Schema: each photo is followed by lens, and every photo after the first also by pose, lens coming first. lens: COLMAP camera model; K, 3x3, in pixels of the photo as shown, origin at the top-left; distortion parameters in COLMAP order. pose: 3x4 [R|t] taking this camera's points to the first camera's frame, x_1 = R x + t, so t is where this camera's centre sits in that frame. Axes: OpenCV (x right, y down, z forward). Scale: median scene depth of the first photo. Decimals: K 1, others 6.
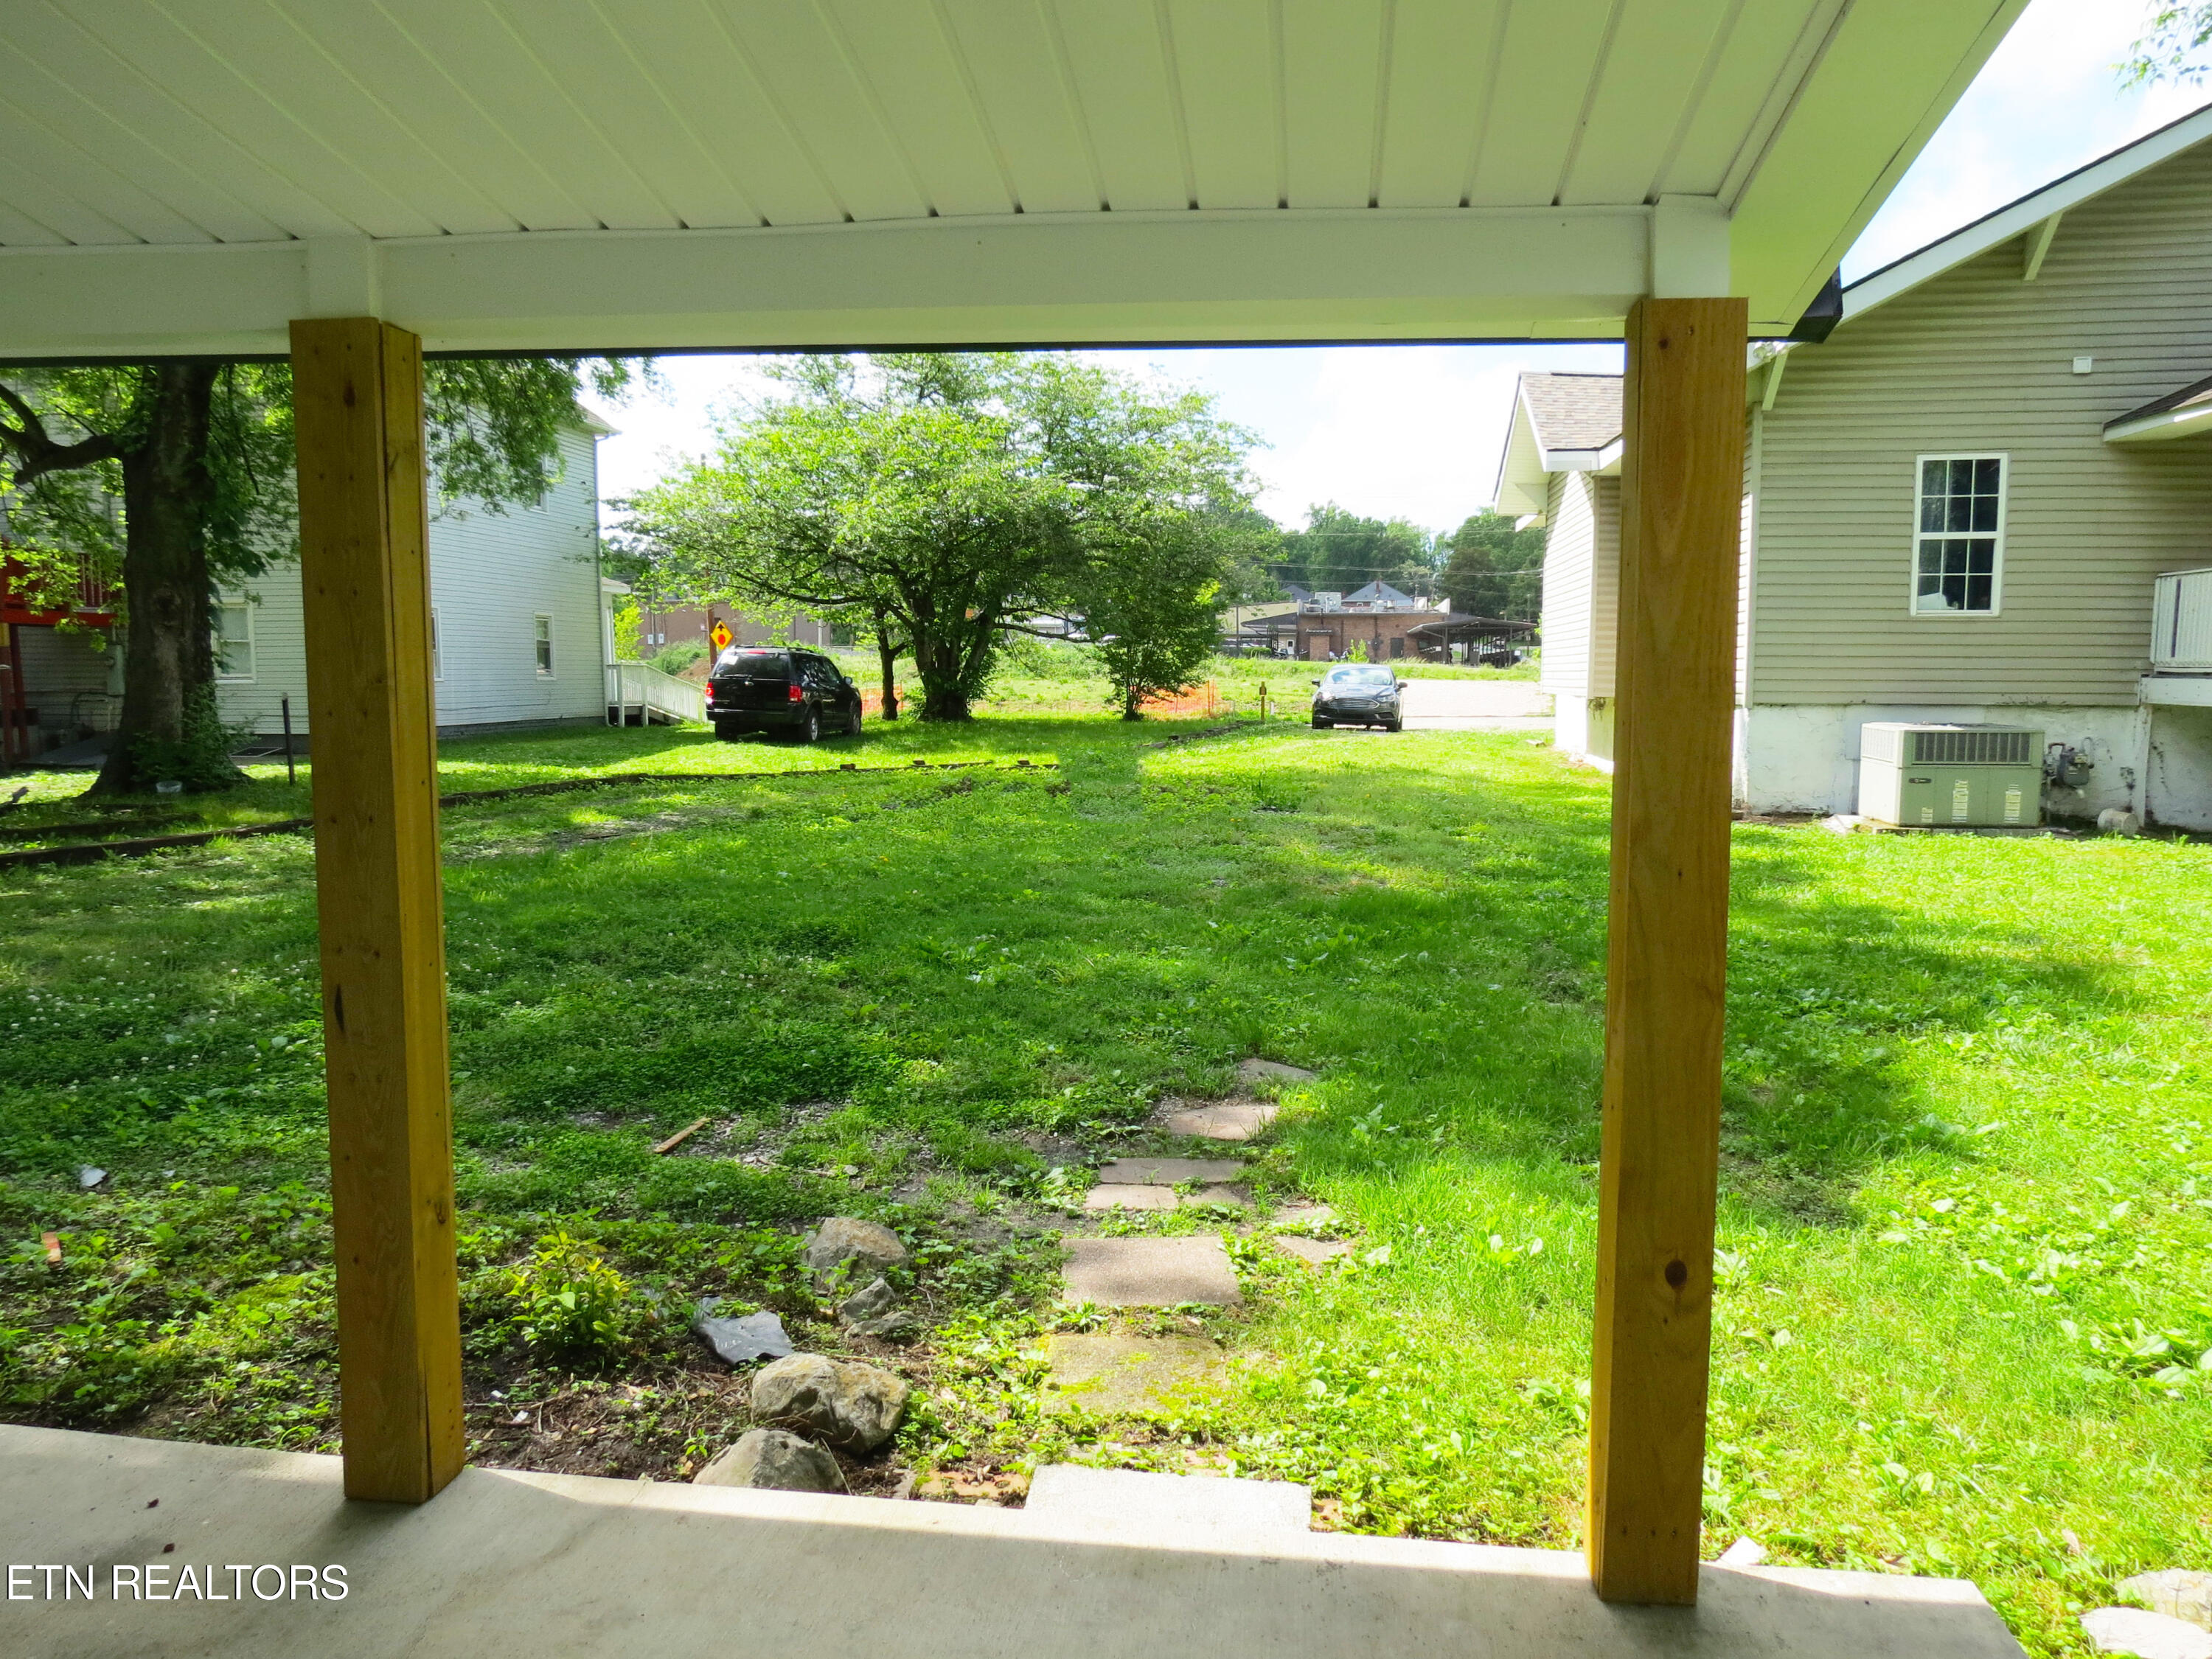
lens RADIAL K [[1576.0, 0, 1106.0], [0, 1576.0, 829.5], [0, 0, 1]] dist [-0.010560, 0.002195]
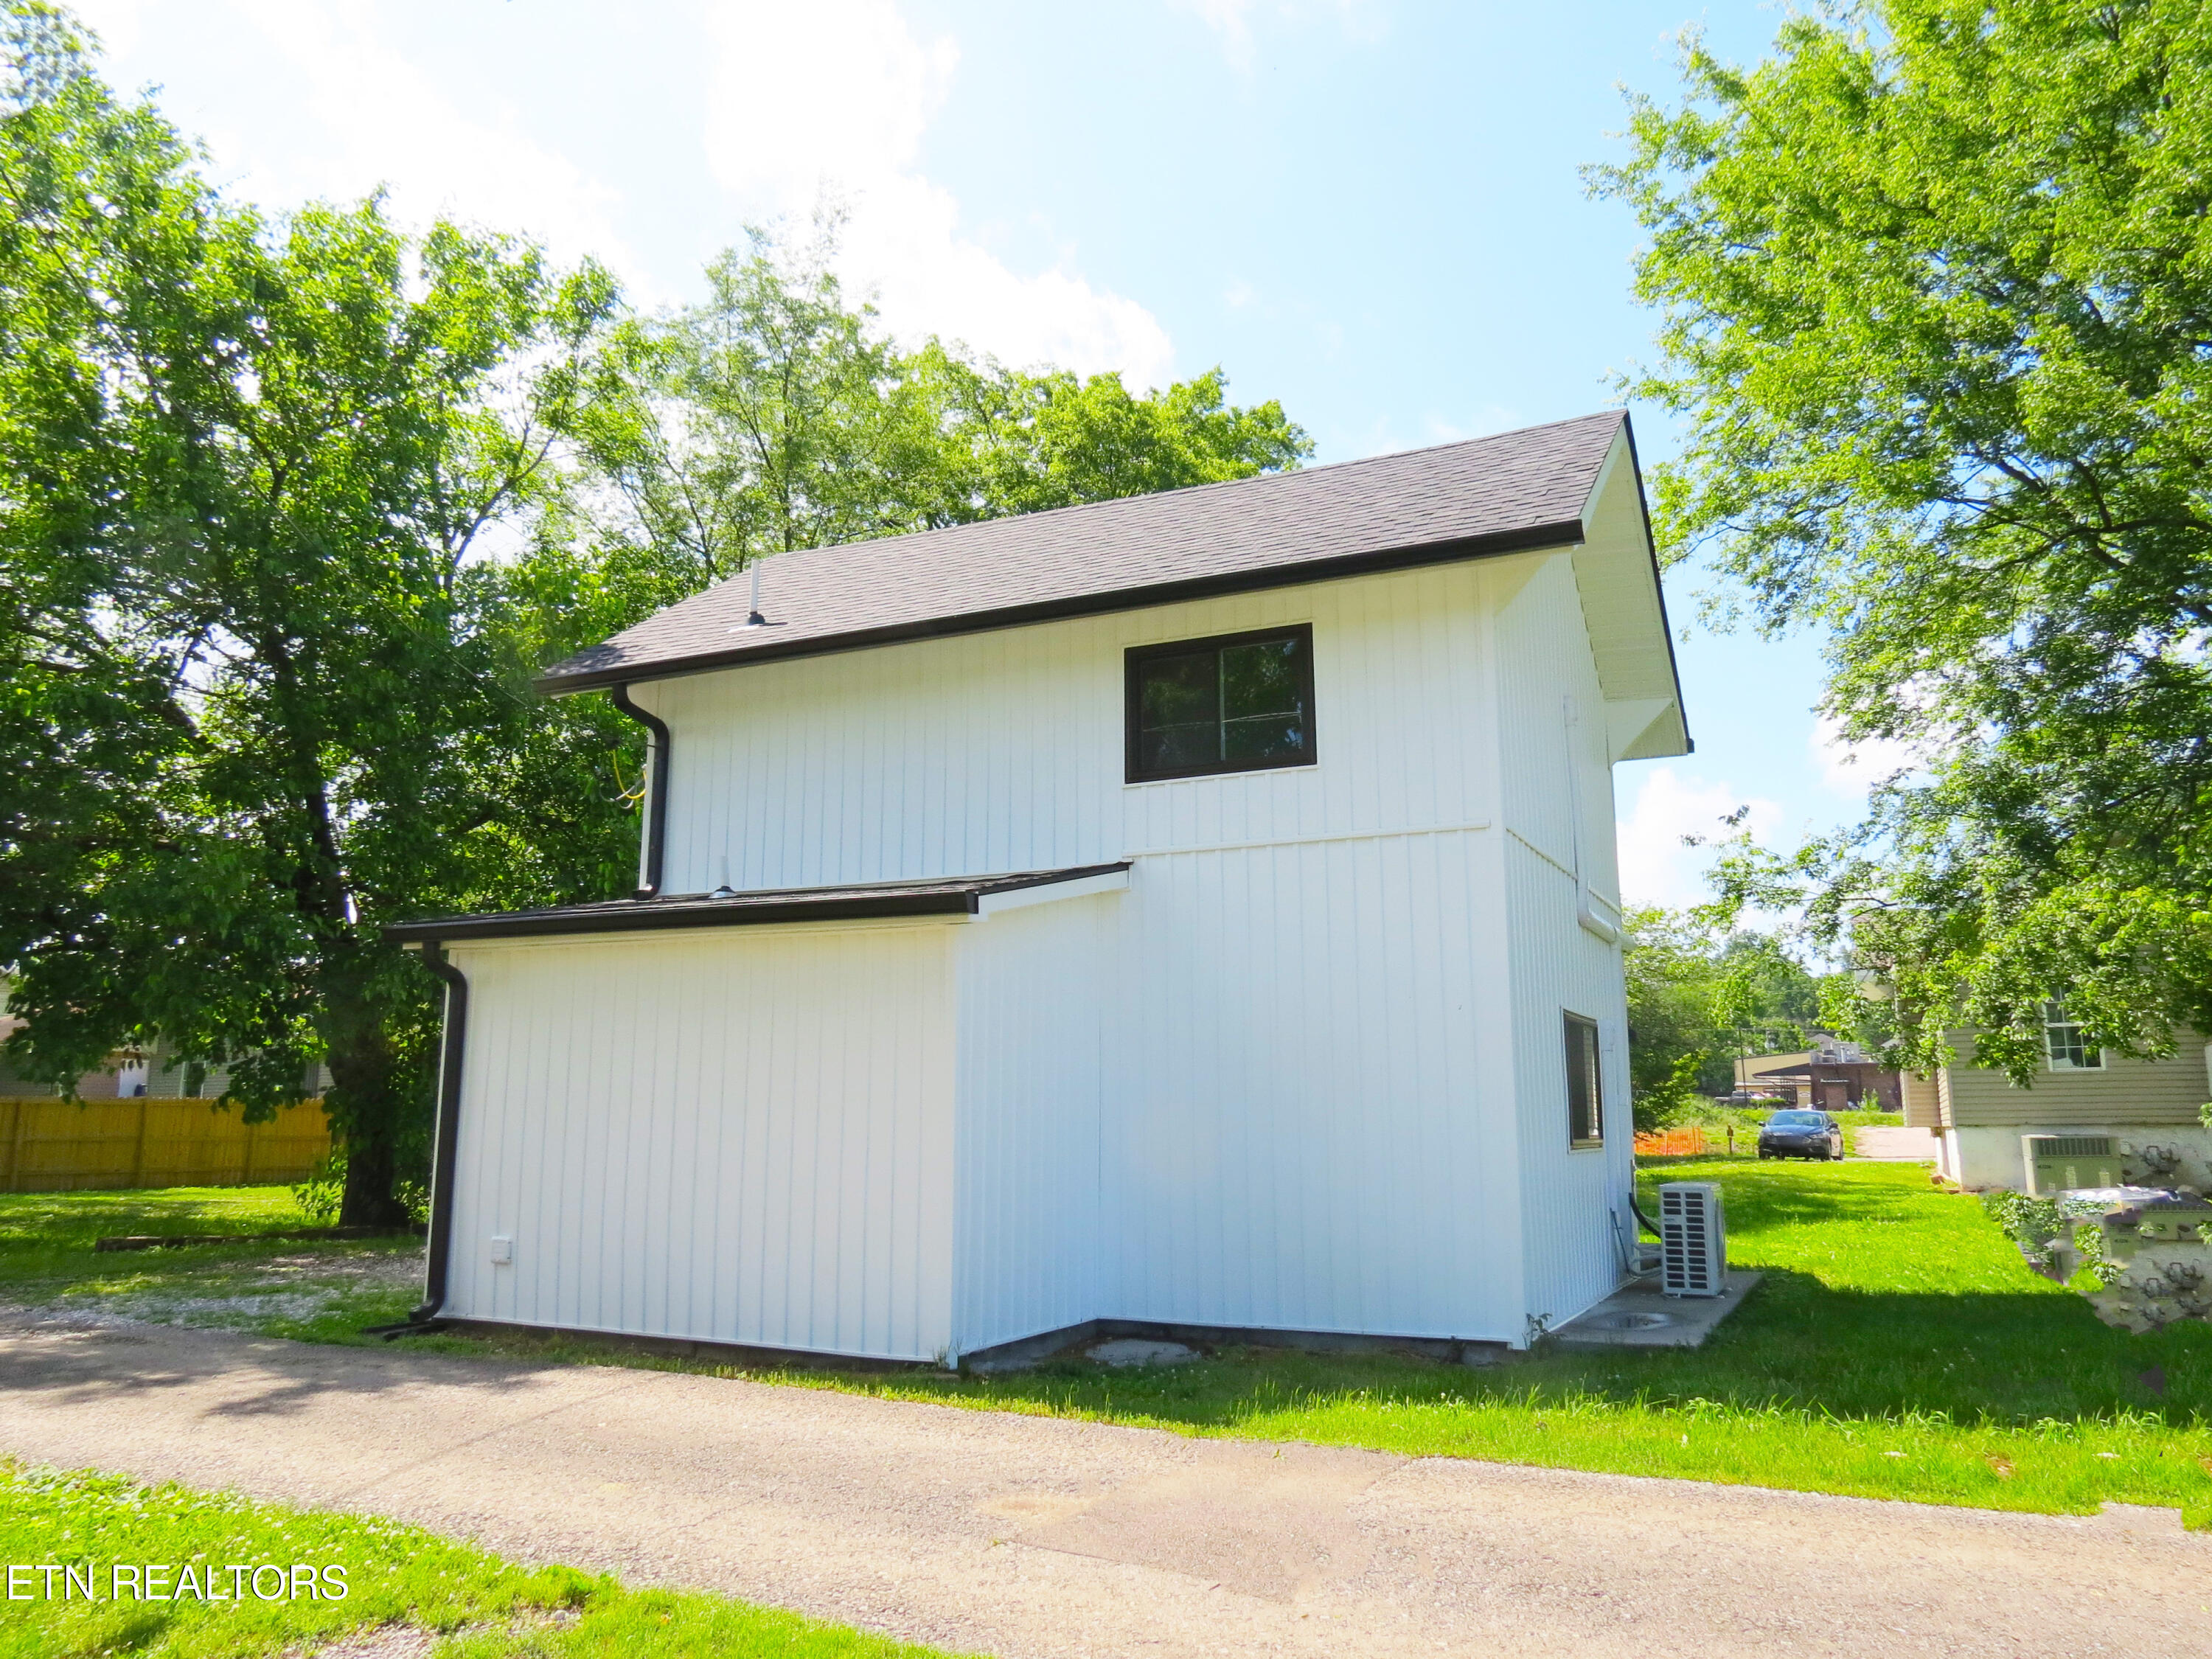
lens RADIAL K [[1576.0, 0, 1106.0], [0, 1576.0, 829.5], [0, 0, 1]] dist [-0.010560, 0.002195]
pose [[0.948307, -0.067690, -0.310051, 0.038790], [-0.023343, 0.959463, -0.280865, 0.051794], [0.316494, 0.273584, 0.908286, -0.428617]]
